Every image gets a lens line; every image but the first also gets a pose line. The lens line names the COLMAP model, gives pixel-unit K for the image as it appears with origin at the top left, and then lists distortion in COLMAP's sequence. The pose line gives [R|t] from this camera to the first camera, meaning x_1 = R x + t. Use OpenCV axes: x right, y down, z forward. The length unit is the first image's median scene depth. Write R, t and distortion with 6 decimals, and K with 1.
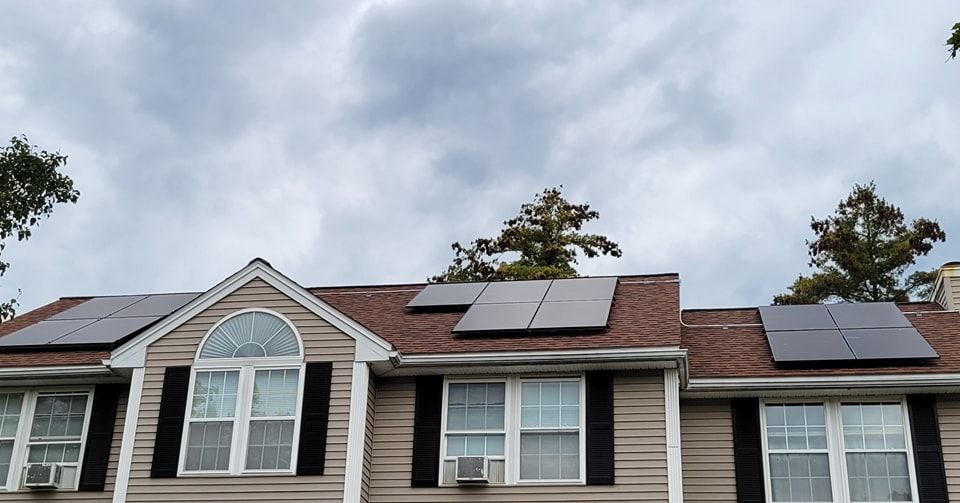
lens RADIAL K [[1244.9, 0, 480.2], [0, 1244.9, 271.3], [0, 0, 1]] dist [0.034978, 0.046726]
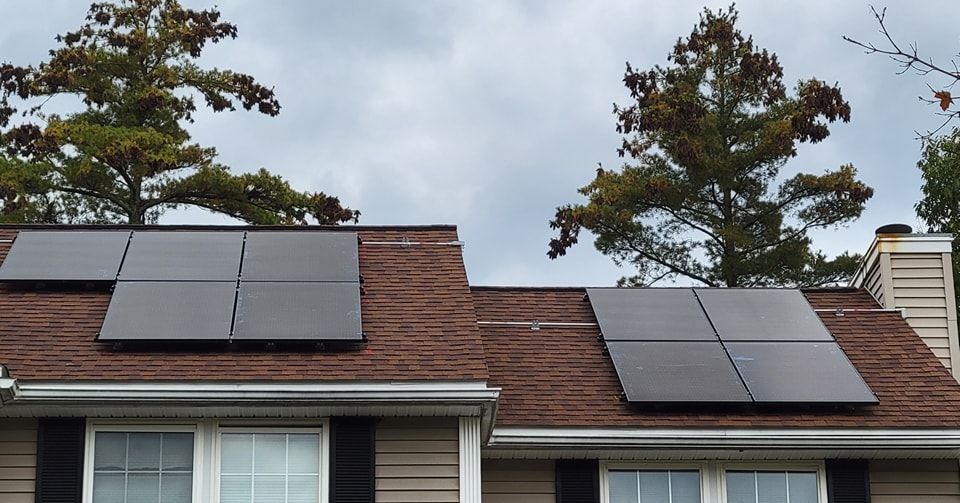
lens RADIAL K [[2554.6, 0, 480.0], [0, 2554.6, 251.5], [0, 0, 1]] dist [0.056320, 0.532886]
pose [[0.971261, 0.032878, 0.235736, -0.064409], [-0.052170, 0.995736, 0.076076, -0.045096], [-0.232230, -0.086188, 0.968835, -0.094032]]
